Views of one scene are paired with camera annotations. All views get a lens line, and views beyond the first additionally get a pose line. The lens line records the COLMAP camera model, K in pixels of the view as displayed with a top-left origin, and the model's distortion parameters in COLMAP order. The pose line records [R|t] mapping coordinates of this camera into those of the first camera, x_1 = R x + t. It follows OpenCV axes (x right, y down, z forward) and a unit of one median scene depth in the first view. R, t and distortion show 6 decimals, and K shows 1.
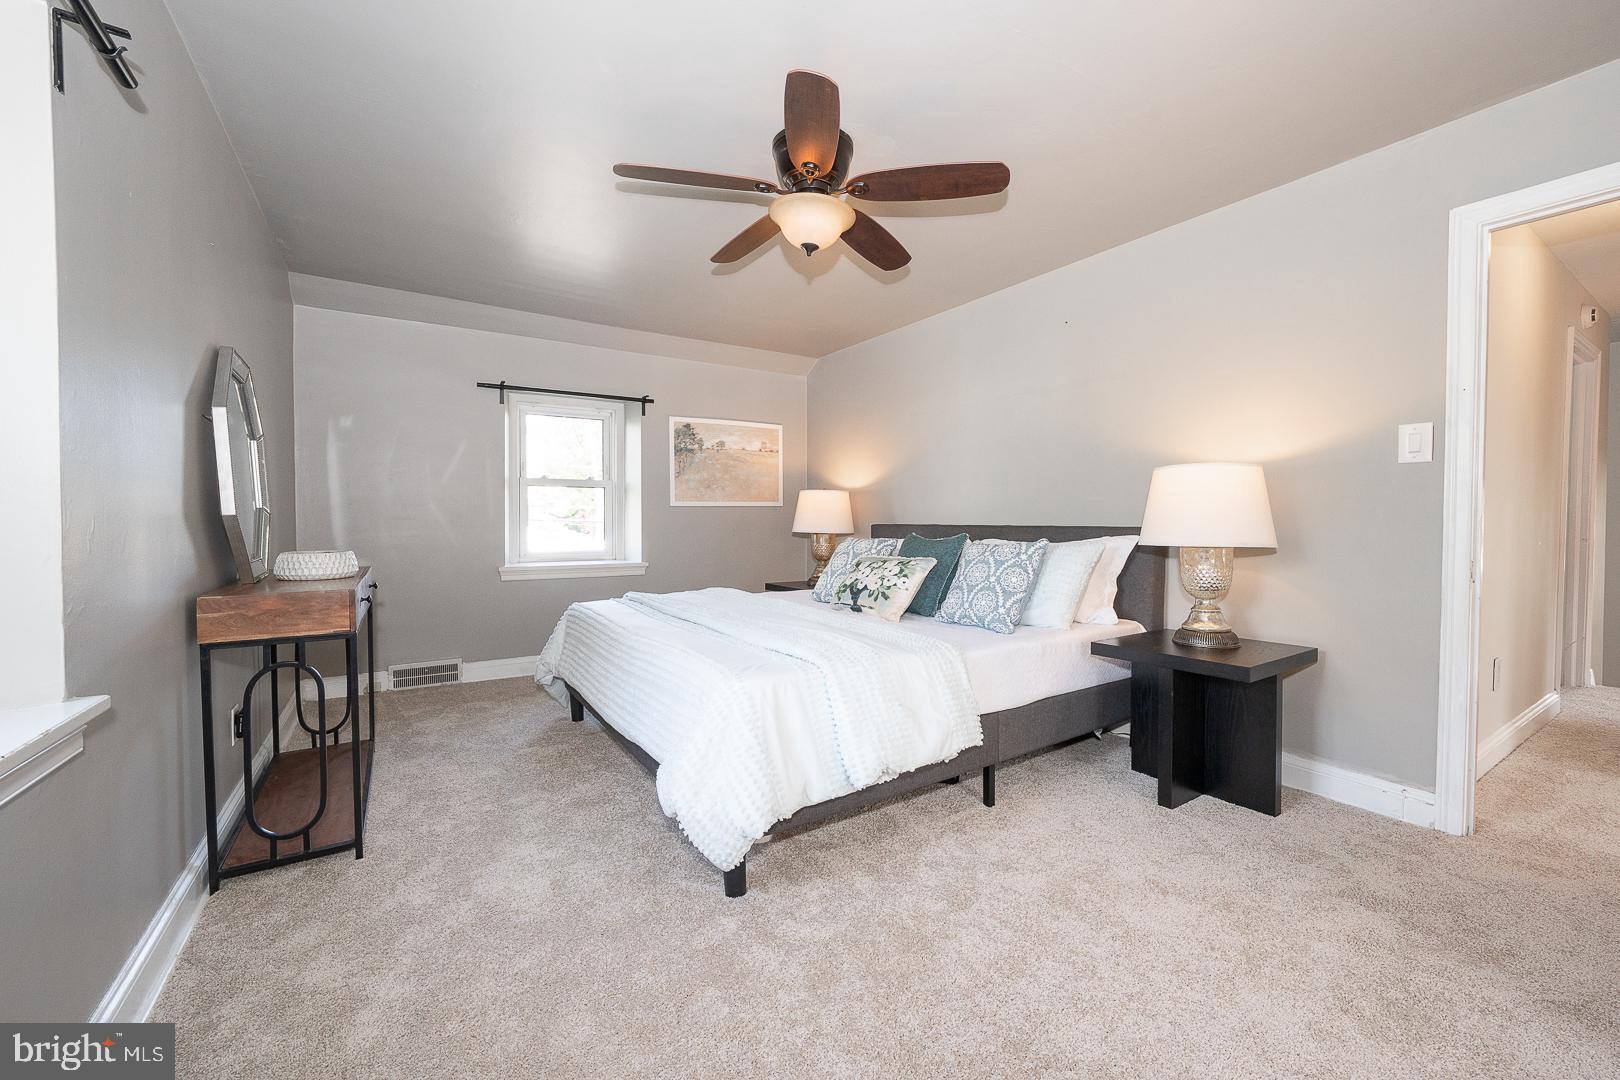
lens RADIAL K [[627.0, 0, 810.0], [0, 627.0, 532.4], [0, 0, 1]] dist [-0.014428, 0.006986]
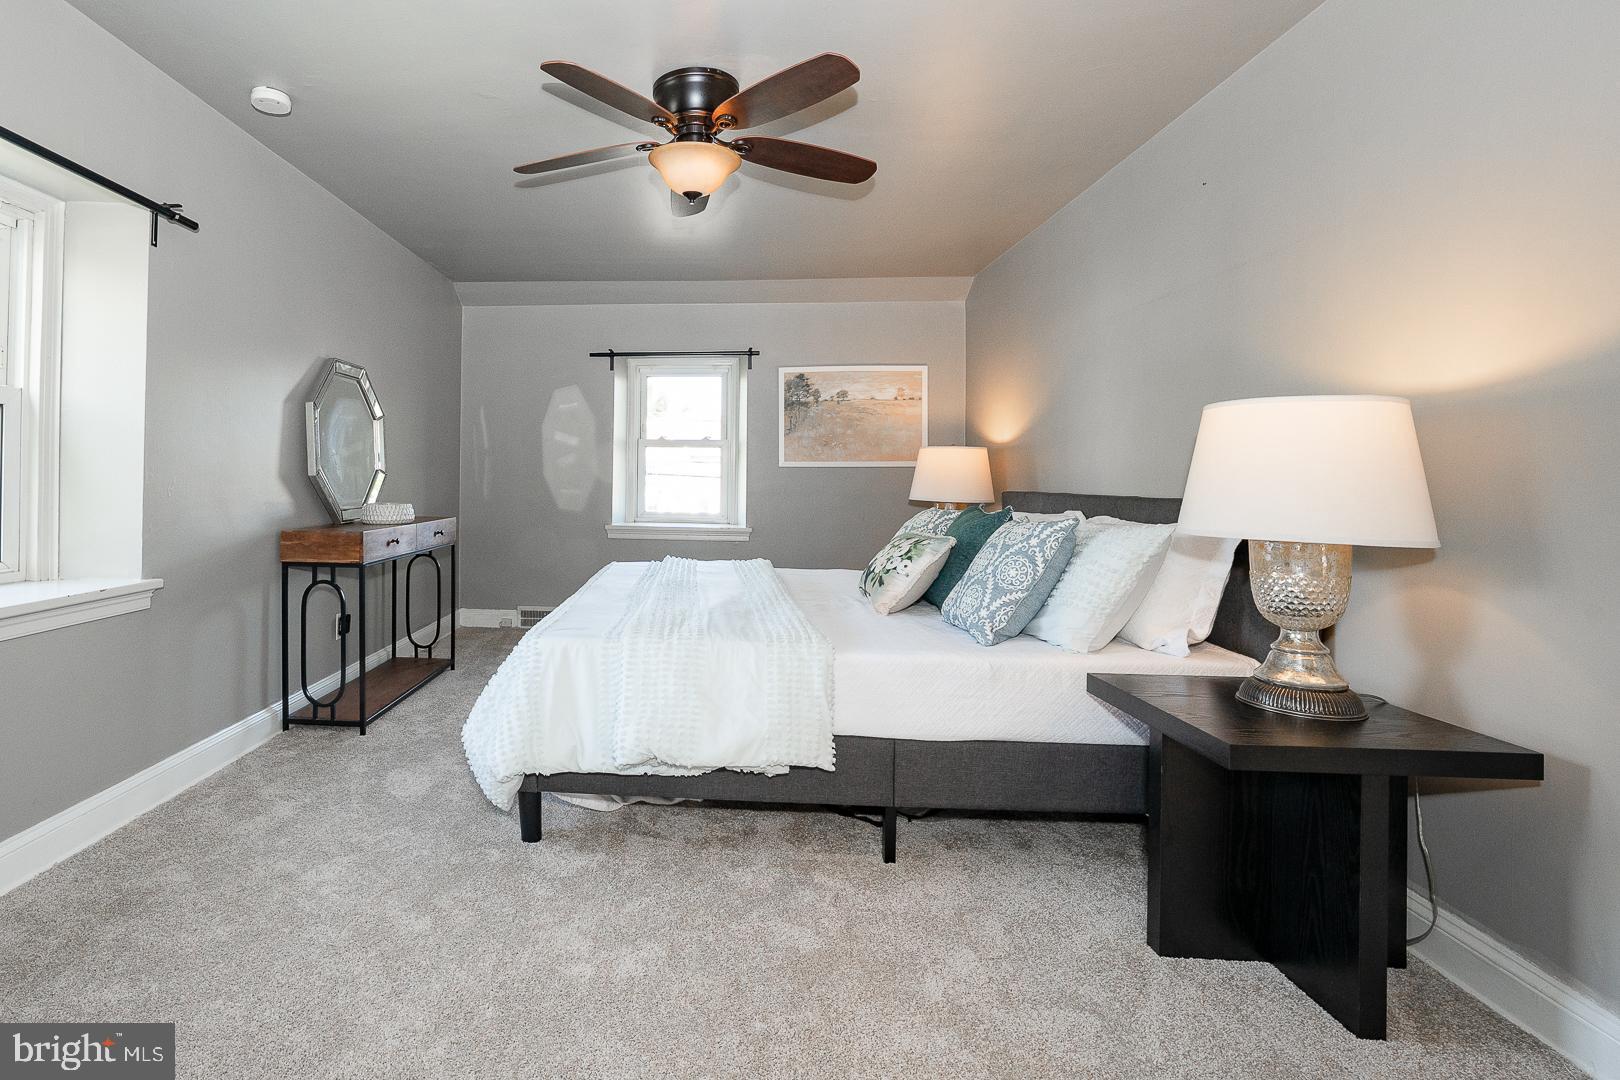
lens RADIAL K [[828.7, 0, 809.6], [0, 828.7, 470.3], [0, 0, 1]] dist [-0.022487, -0.000175]
pose [[0.798644, 0.004177, -0.601790, 0.626918], [-0.023180, 0.999447, -0.023825, -0.011422], [0.601358, 0.032977, 0.798299, 0.091654]]
